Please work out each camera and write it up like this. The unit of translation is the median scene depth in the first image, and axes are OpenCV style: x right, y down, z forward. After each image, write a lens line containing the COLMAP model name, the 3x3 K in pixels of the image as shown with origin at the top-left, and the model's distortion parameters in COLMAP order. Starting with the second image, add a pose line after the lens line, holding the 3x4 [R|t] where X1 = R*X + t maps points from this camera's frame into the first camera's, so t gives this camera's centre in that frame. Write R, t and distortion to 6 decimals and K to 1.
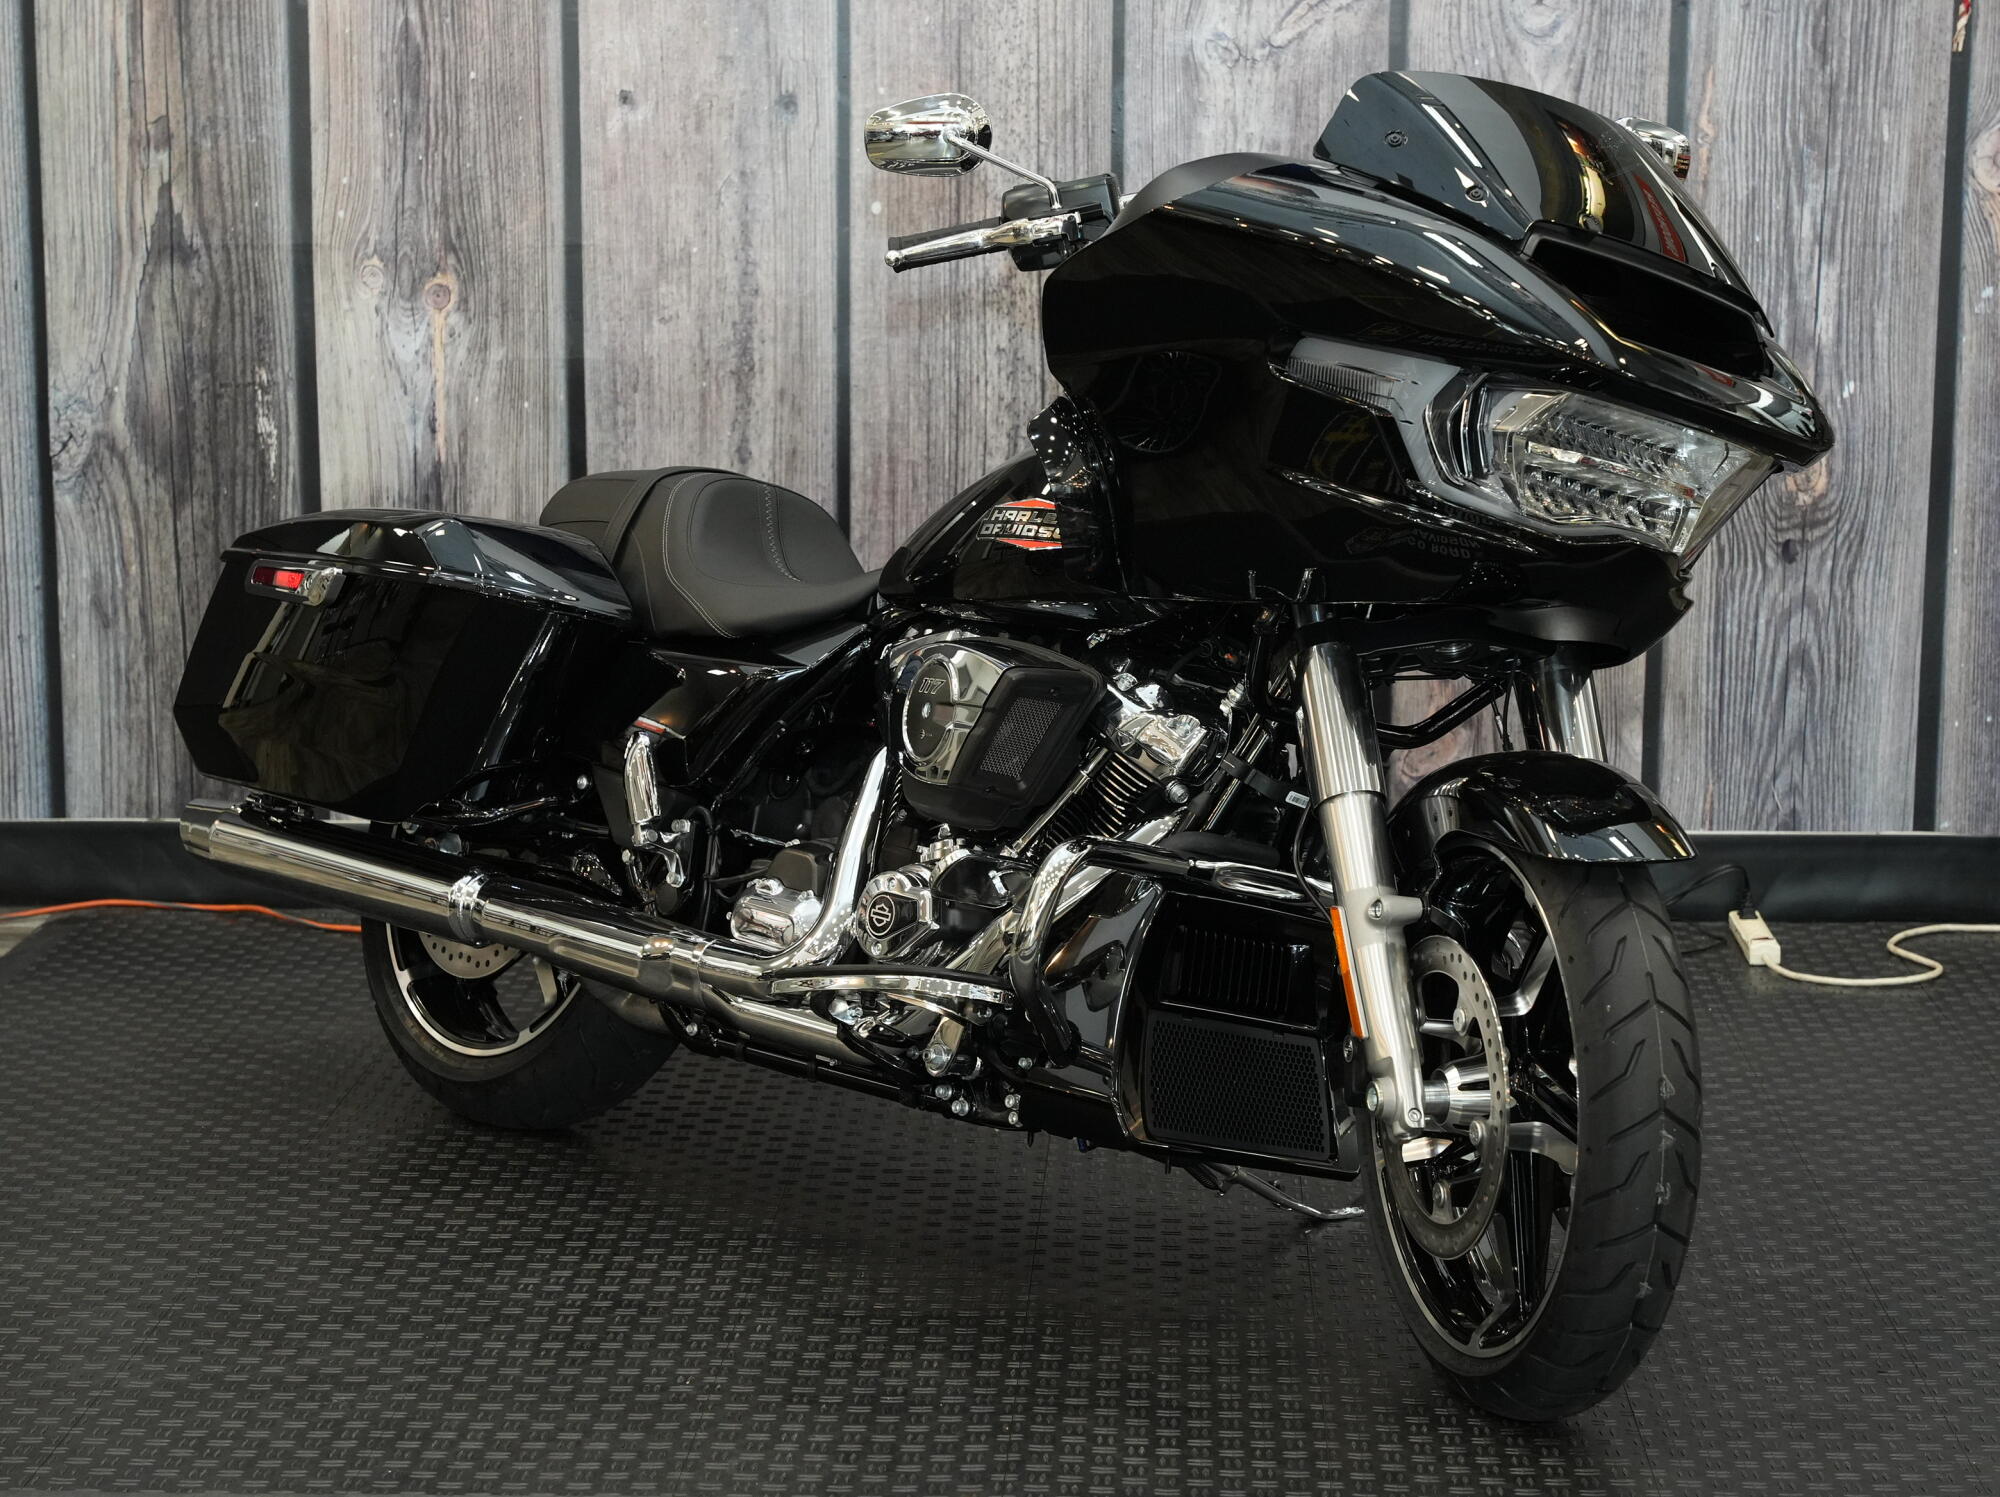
lens RADIAL K [[4342.4, 0, 992.4], [0, 4342.4, 735.2], [0, 0, 1]] dist [0.038306, 0.000000]
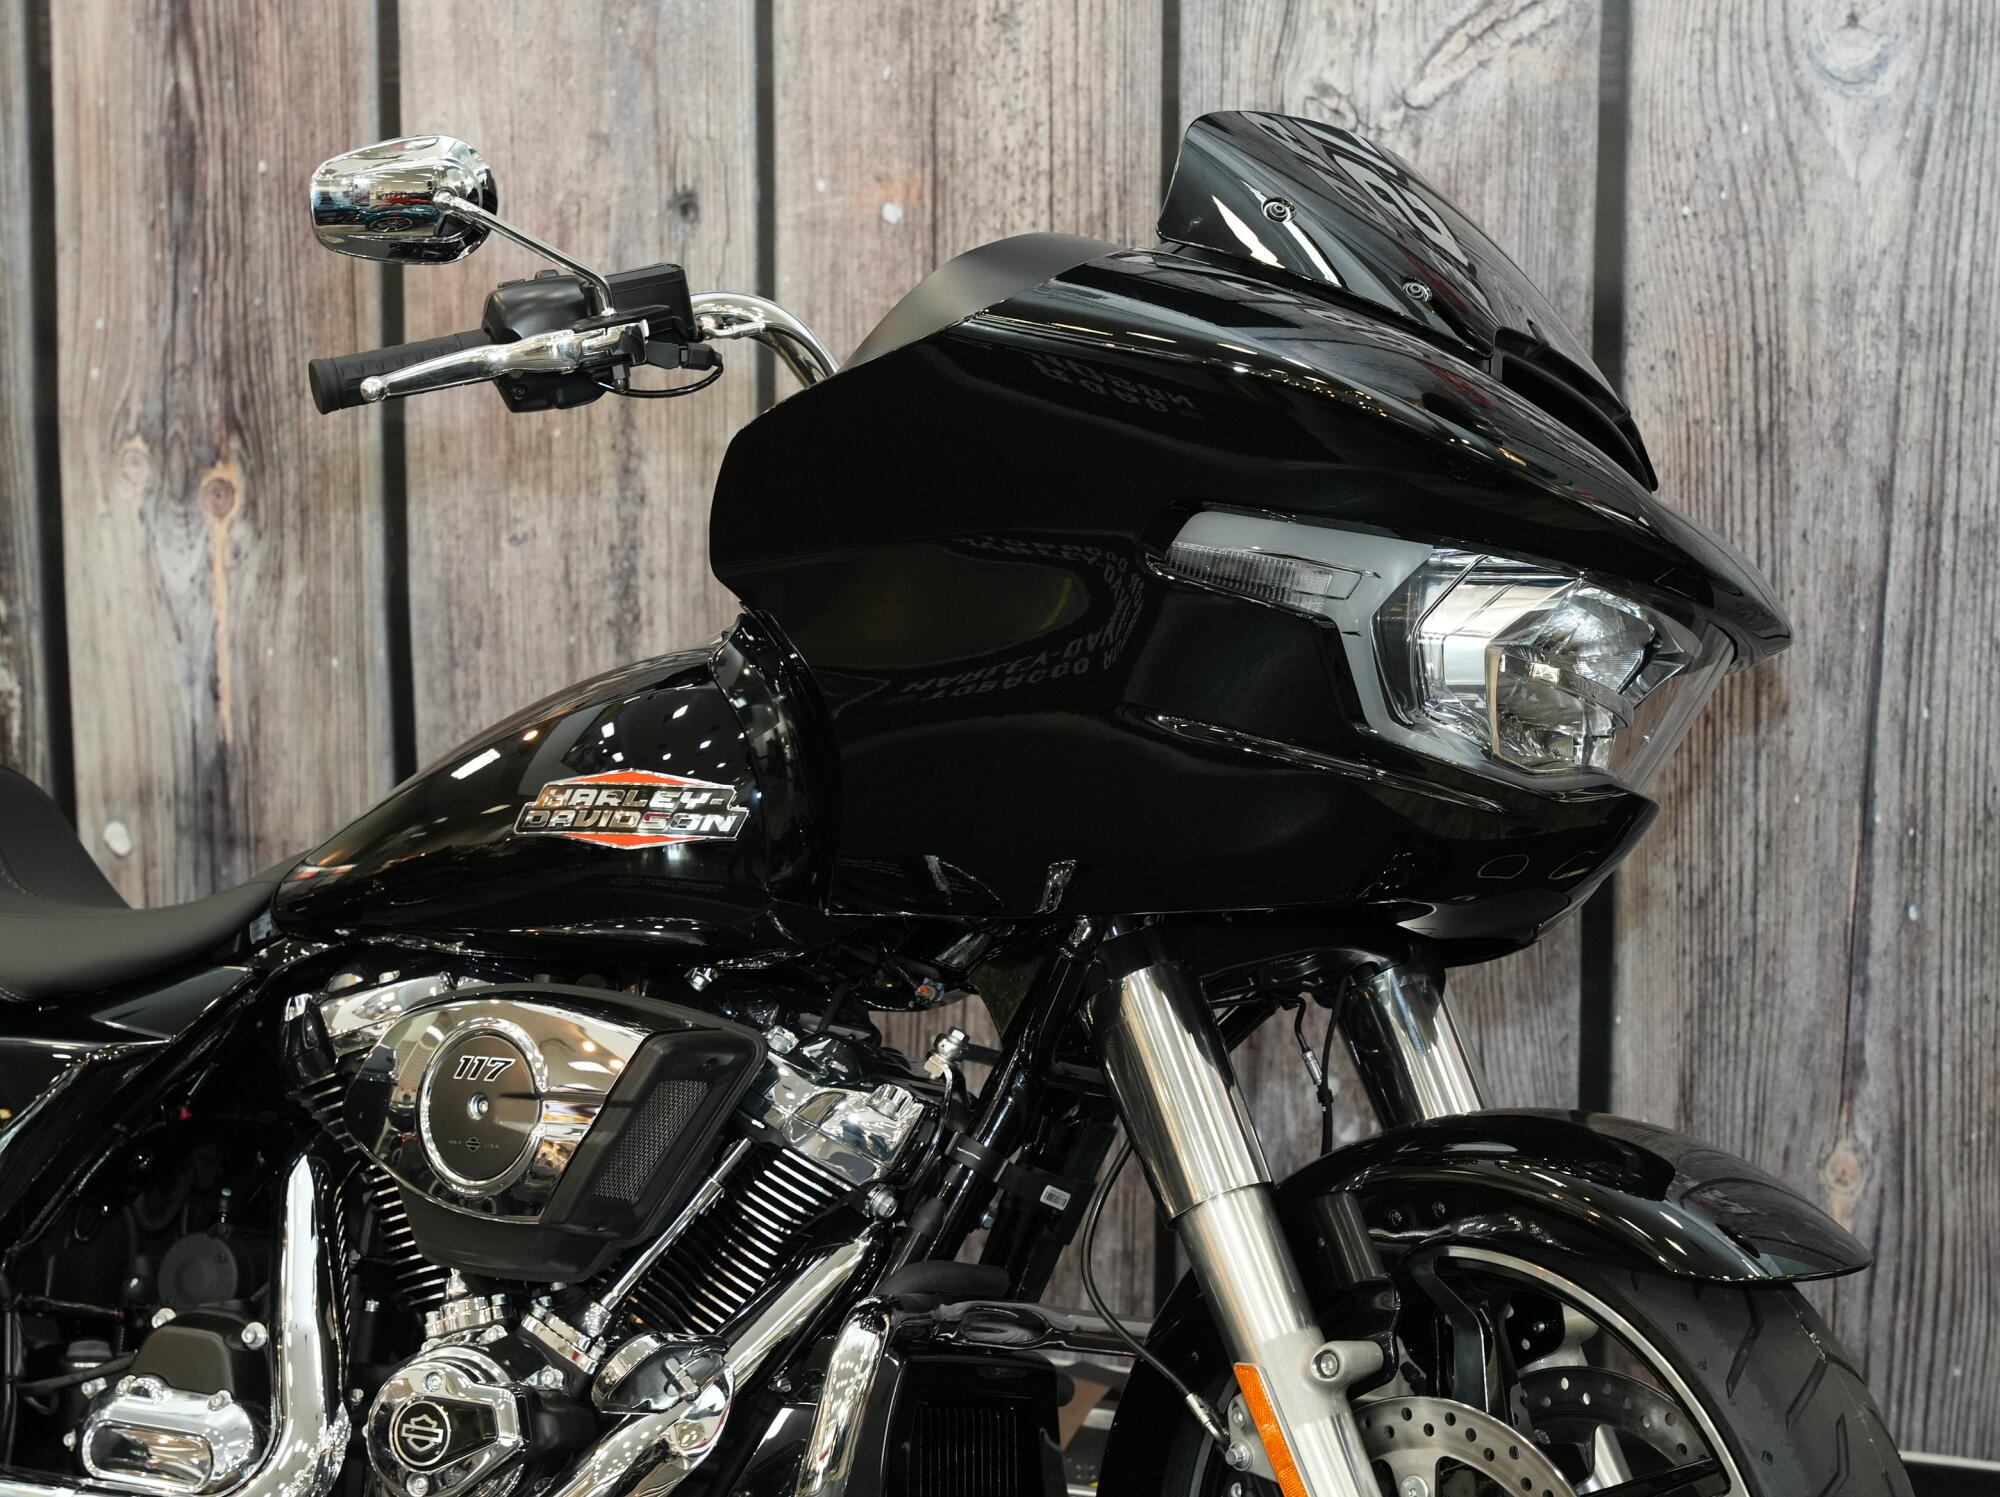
lens RADIAL K [[4342.4, 0, 1002.3], [0, 4342.4, 760.7], [0, 0, 1]] dist [0.038306, 0.000000]
pose [[0.936168, 0.039590, -0.349318, 0.221104], [-0.052714, 0.998213, -0.028139, -0.048088], [0.347580, 0.044757, 0.936582, 0.417970]]
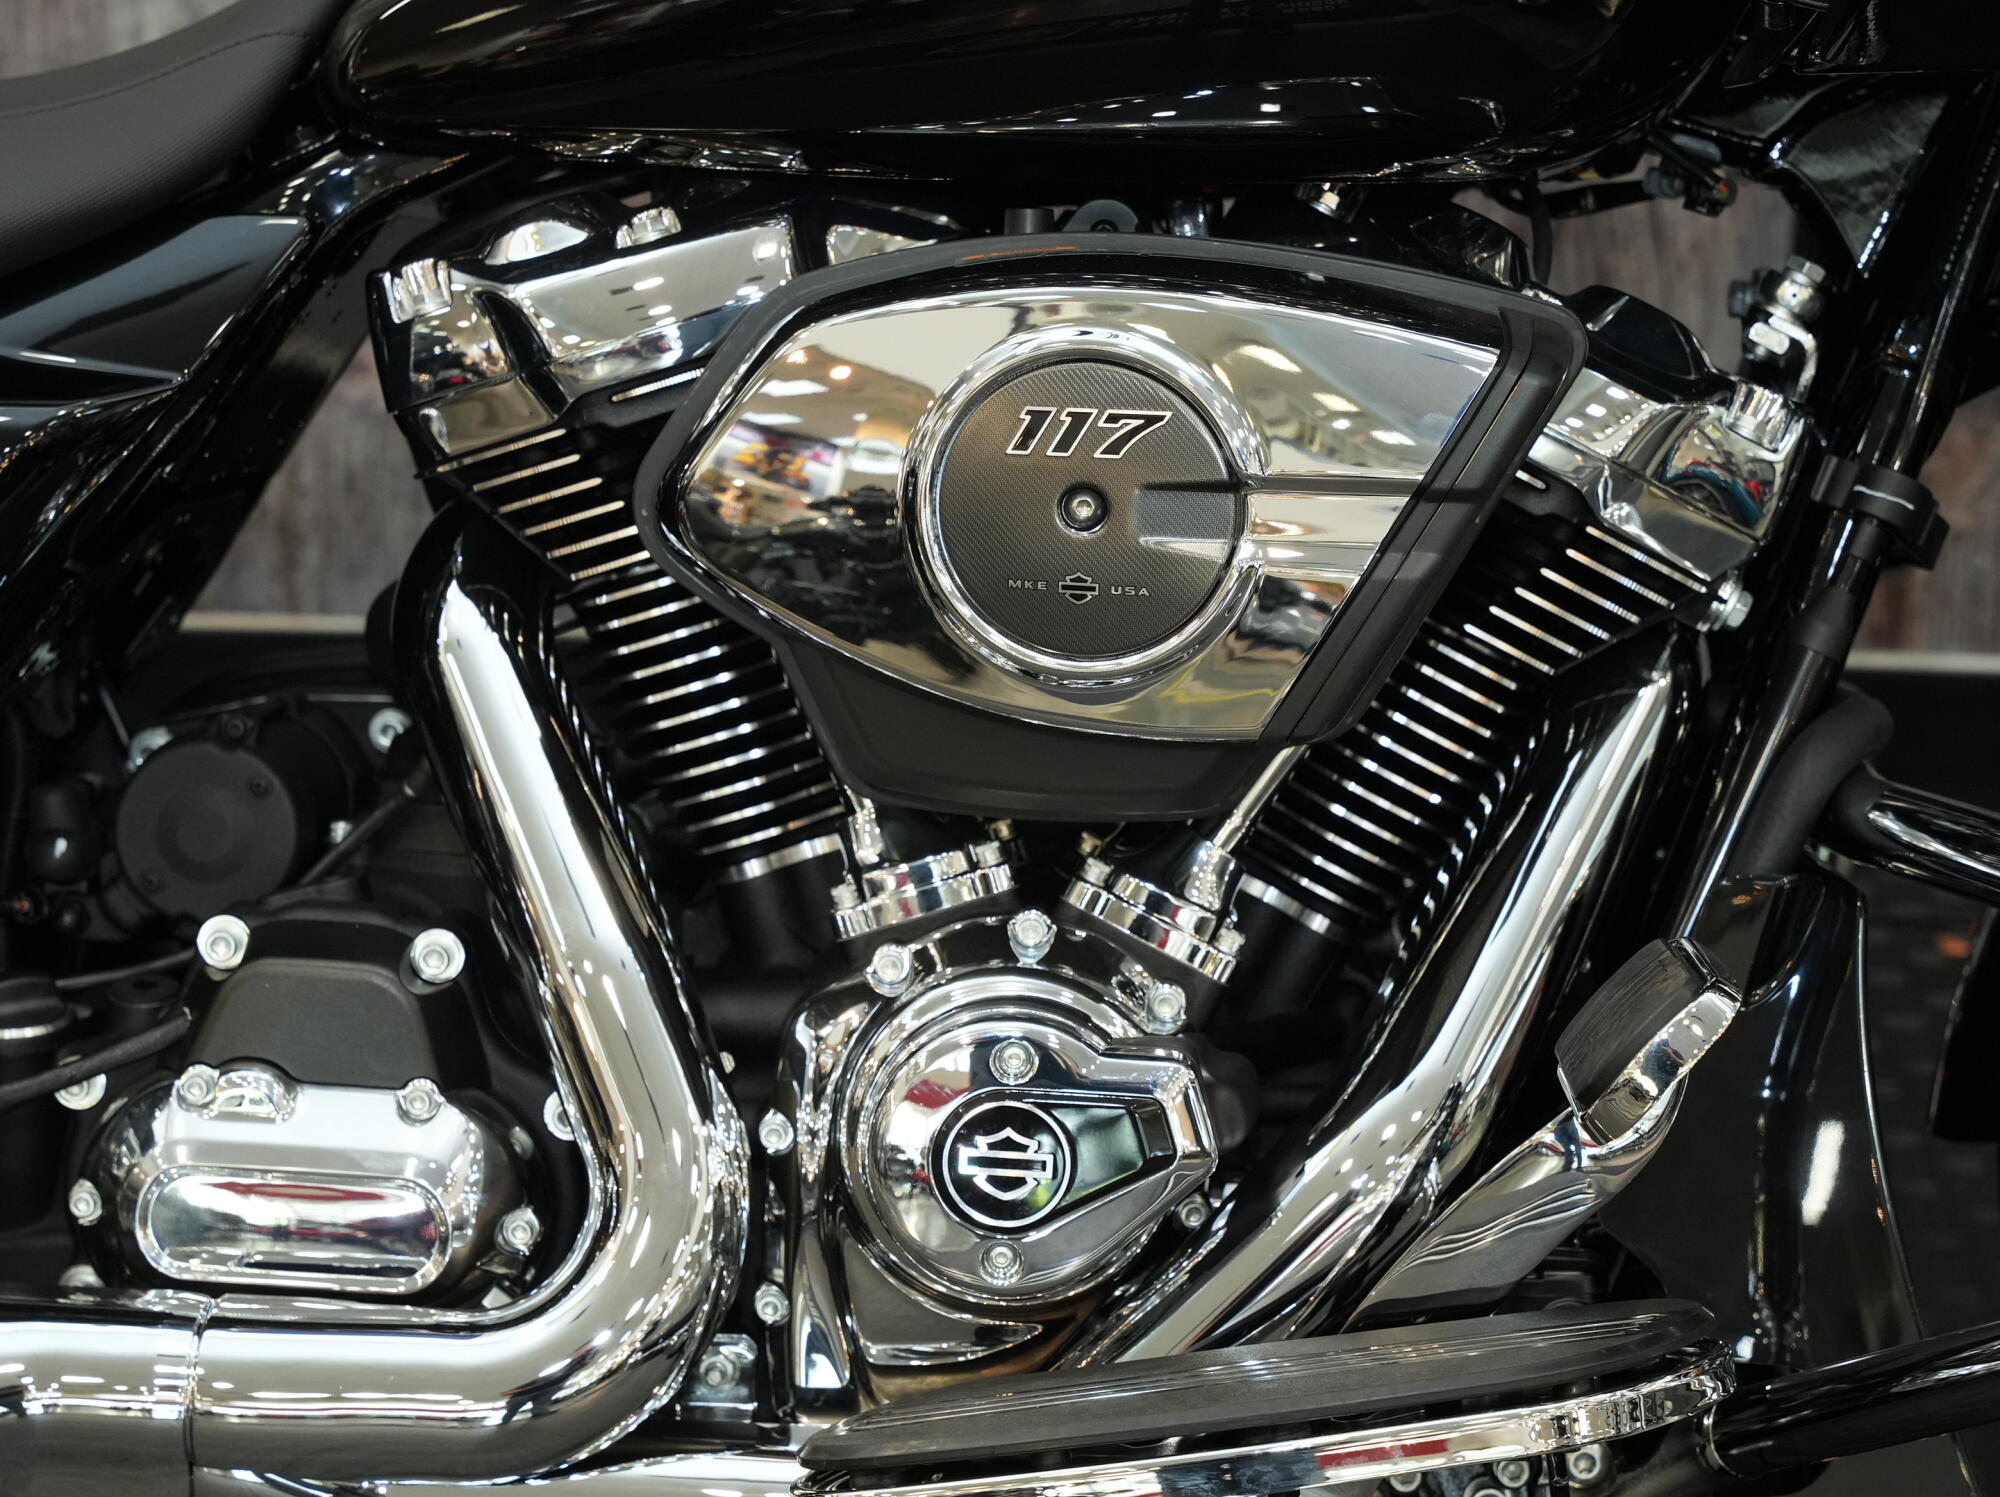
lens RADIAL K [[4342.4, 0, 1001.9], [0, 4342.4, 746.9], [0, 0, 1]] dist [0.038306, 0.000000]
pose [[0.999238, 0.005041, 0.038701, 0.000723], [-0.013341, 0.976008, 0.217326, -0.057963], [-0.036677, -0.217677, 0.975331, 0.608228]]
